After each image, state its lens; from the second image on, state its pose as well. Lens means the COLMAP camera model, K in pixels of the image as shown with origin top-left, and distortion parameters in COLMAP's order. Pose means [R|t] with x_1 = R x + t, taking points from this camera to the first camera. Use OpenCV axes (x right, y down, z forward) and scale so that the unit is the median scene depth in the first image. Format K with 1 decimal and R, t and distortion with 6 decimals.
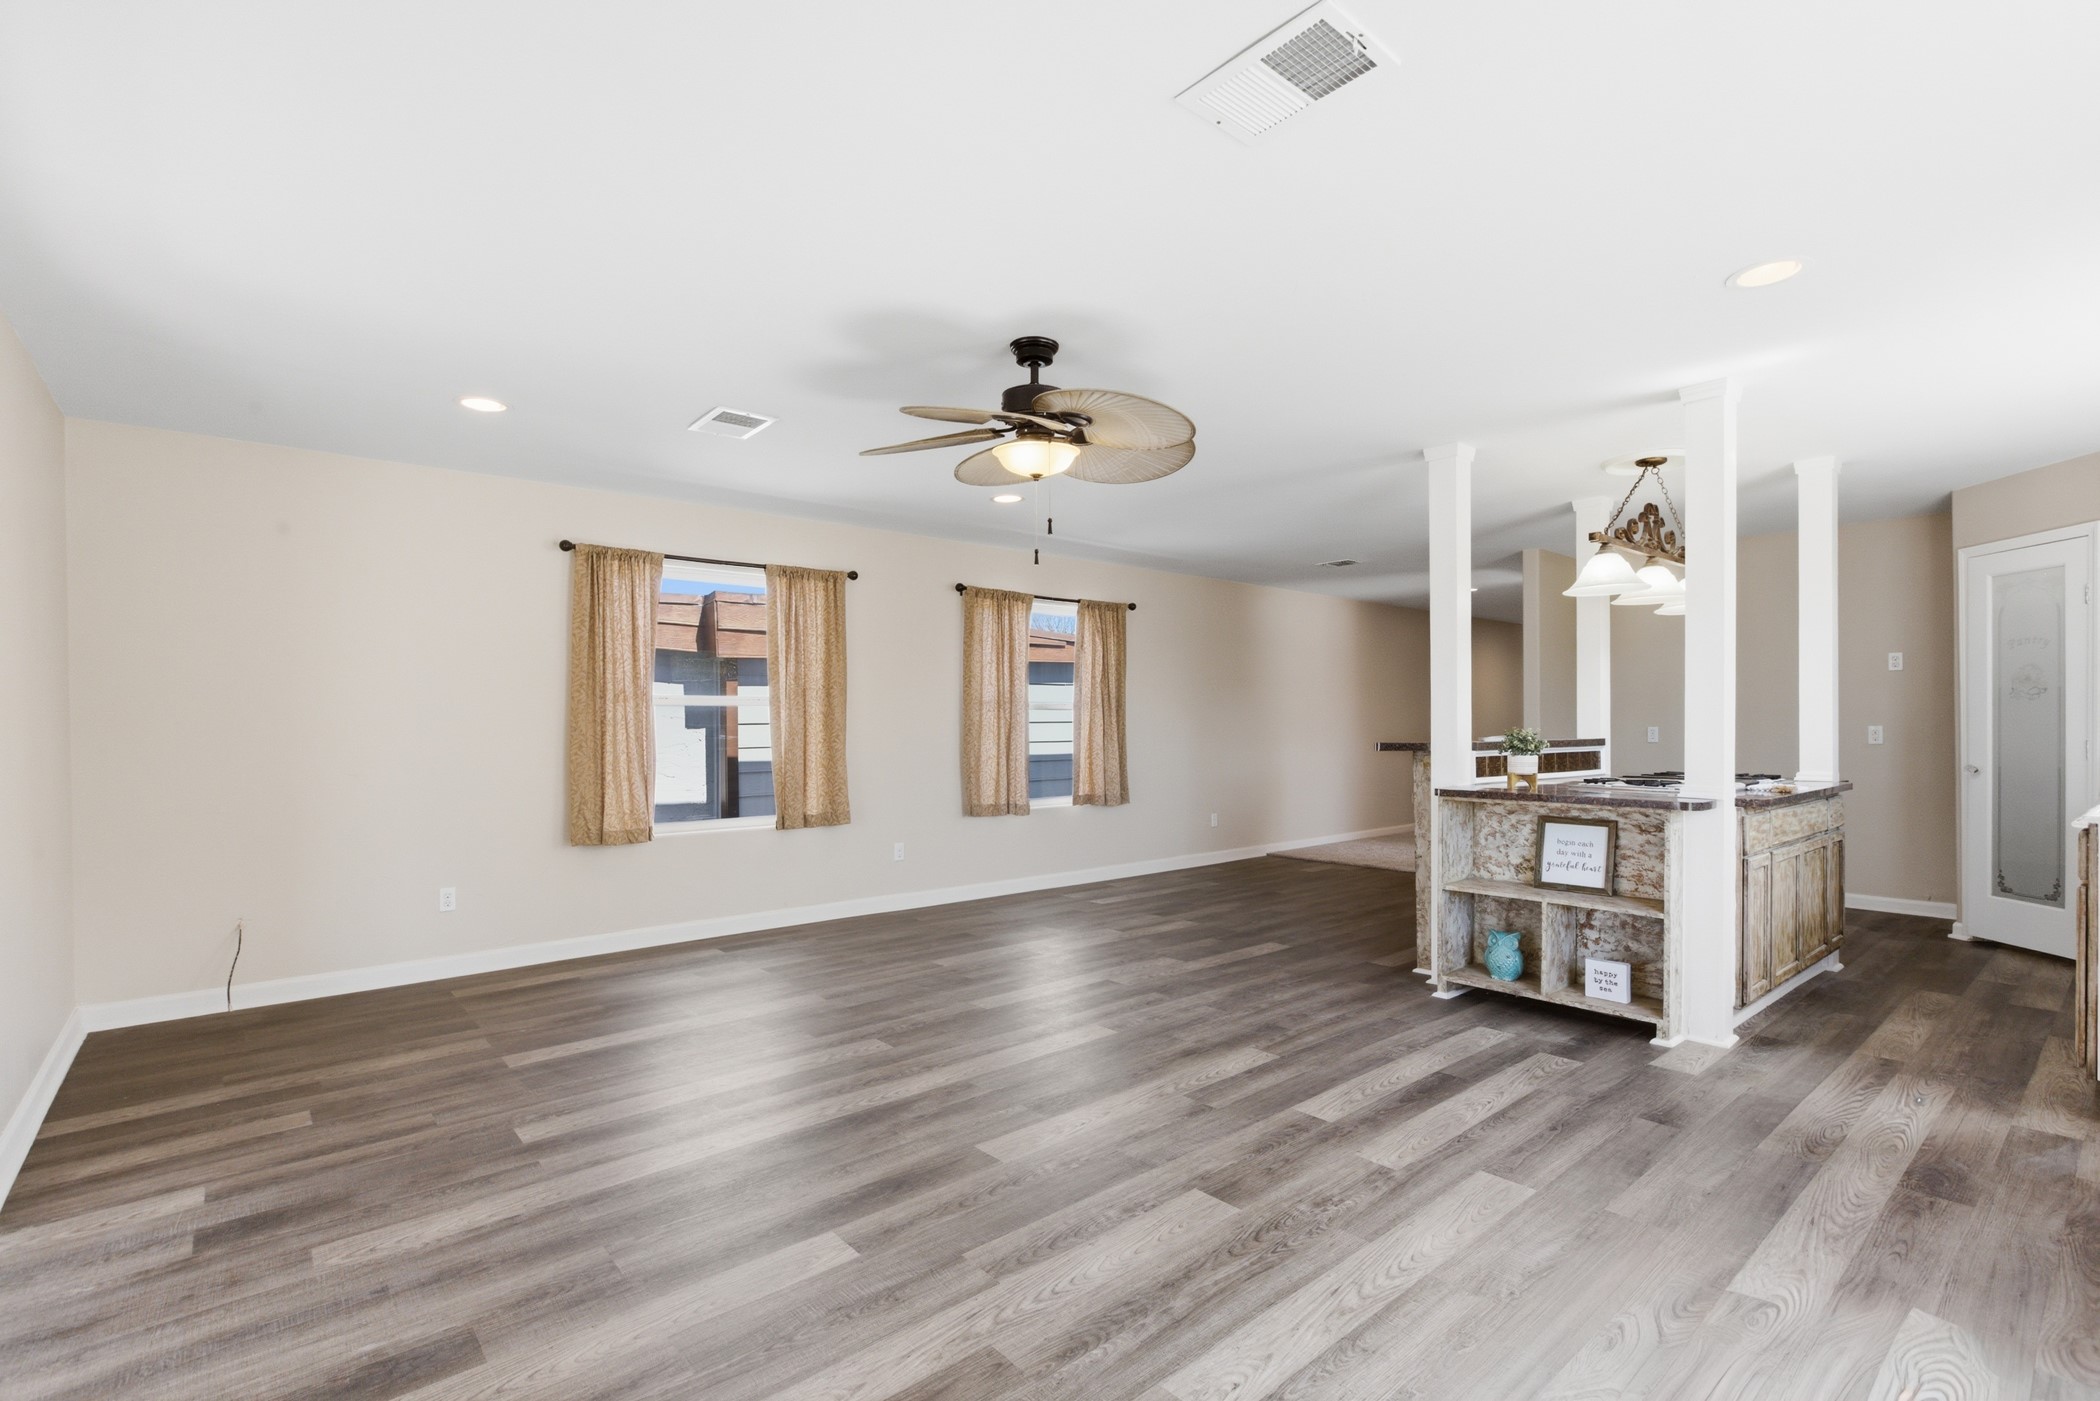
lens RADIAL K [[958.6, 0, 1049.7], [0, 958.6, 728.3], [0, 0, 1]] dist [-0.009209, 0.002285]
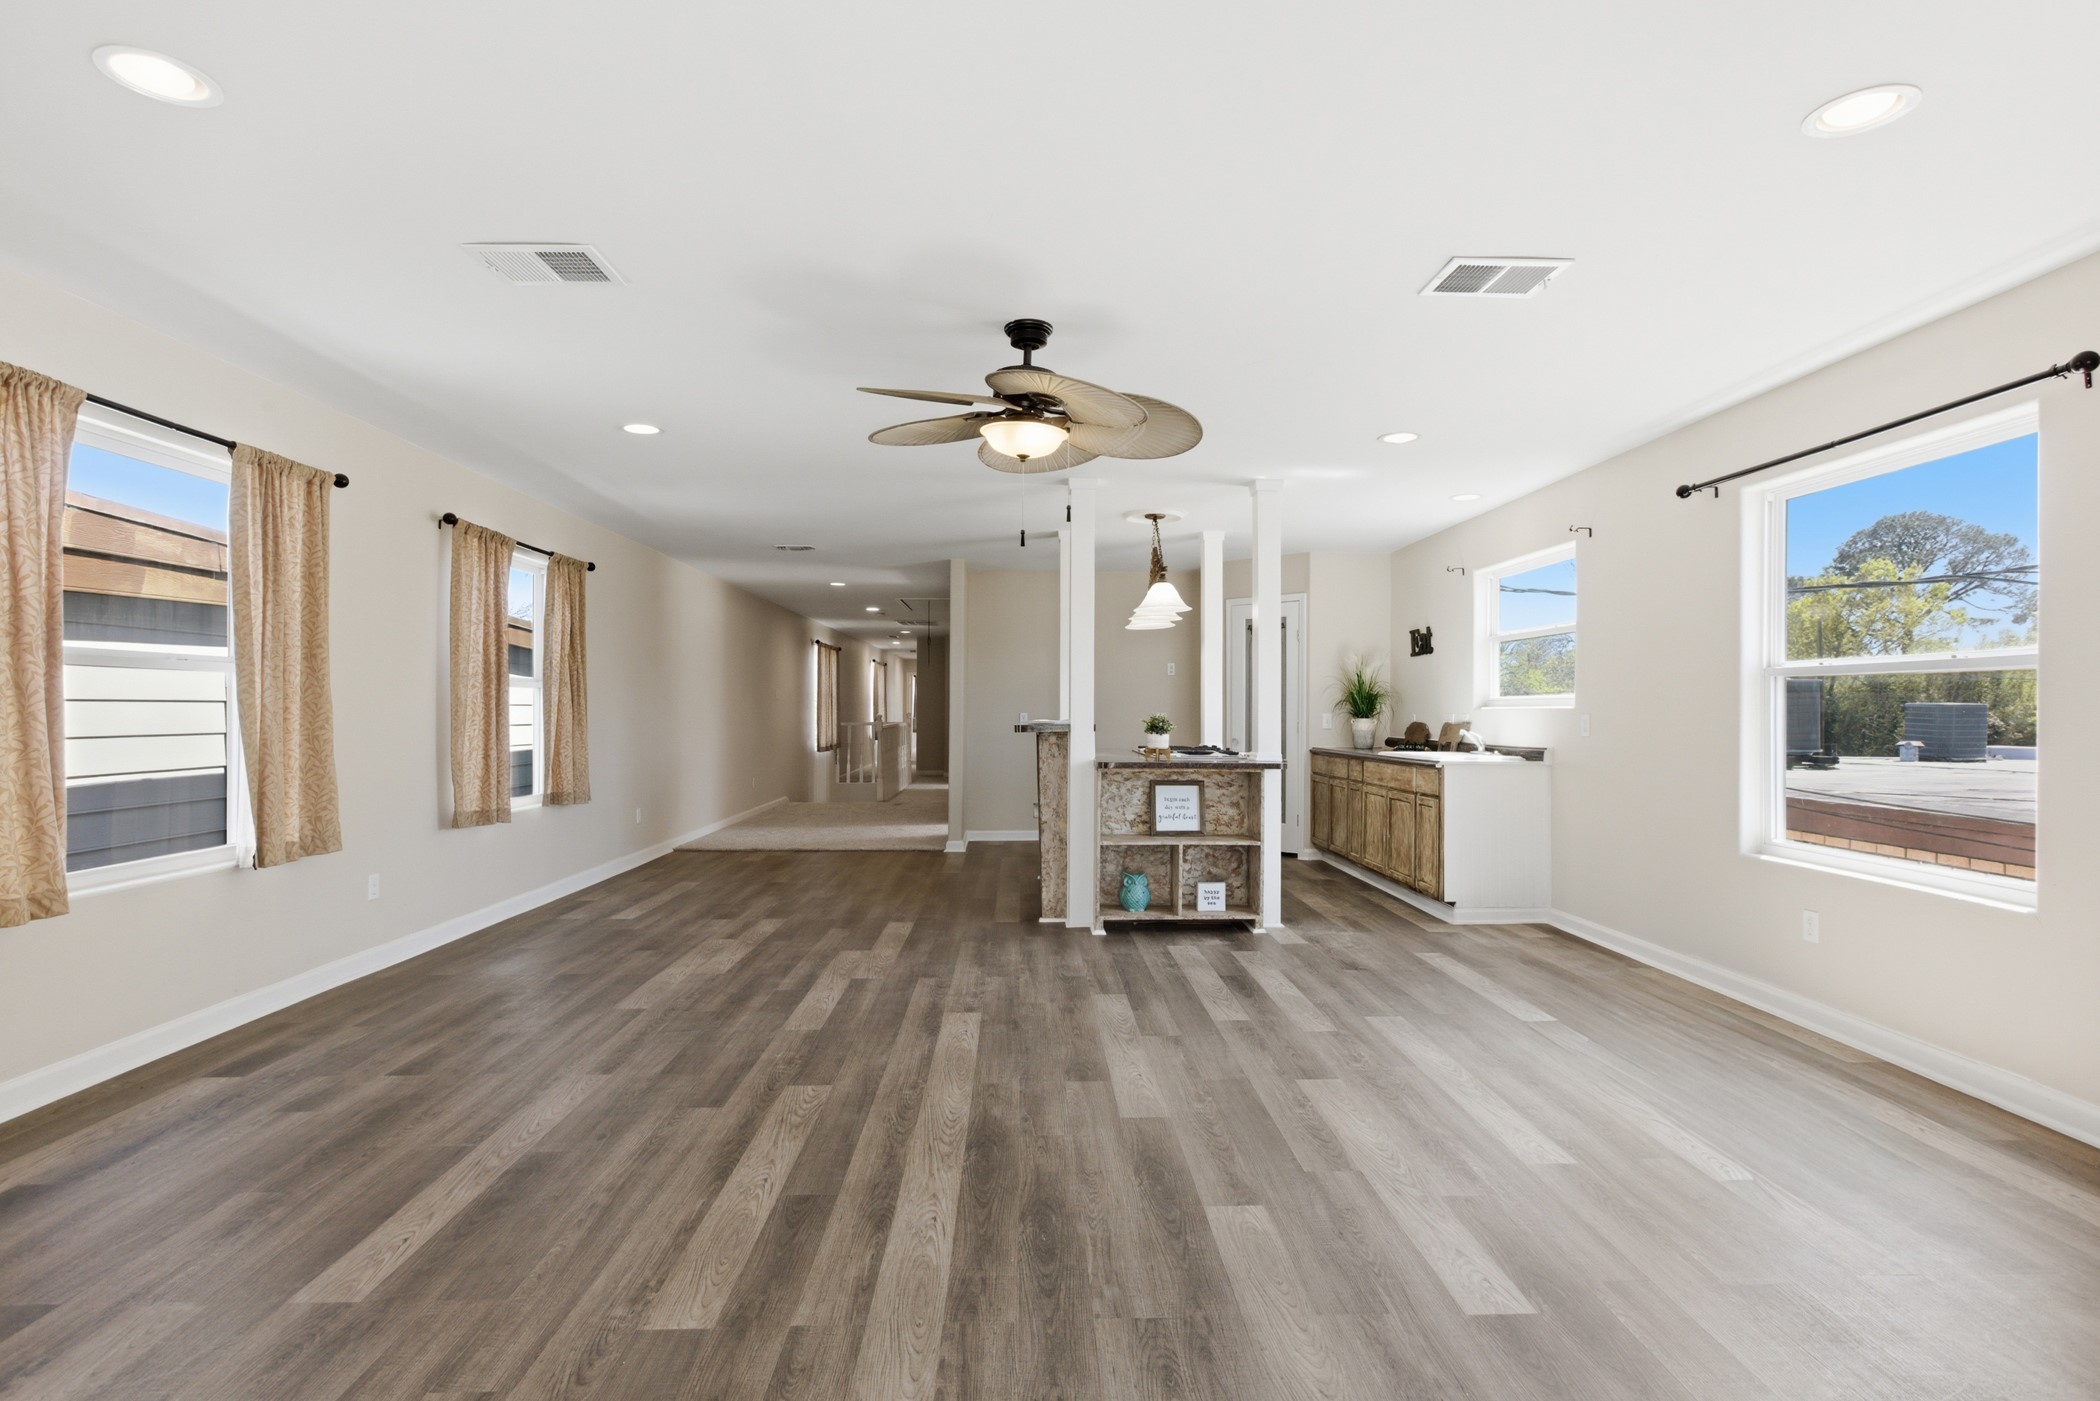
lens RADIAL K [[1006.4, 0, 1044.6], [0, 1006.4, 701.5], [0, 0, 1]] dist [-0.005287, 0.002107]
pose [[0.628261, 0.014528, 0.777867, -0.672340], [-0.003559, 0.999869, -0.015800, 0.006735], [-0.777994, 0.007158, 0.628231, 0.266400]]
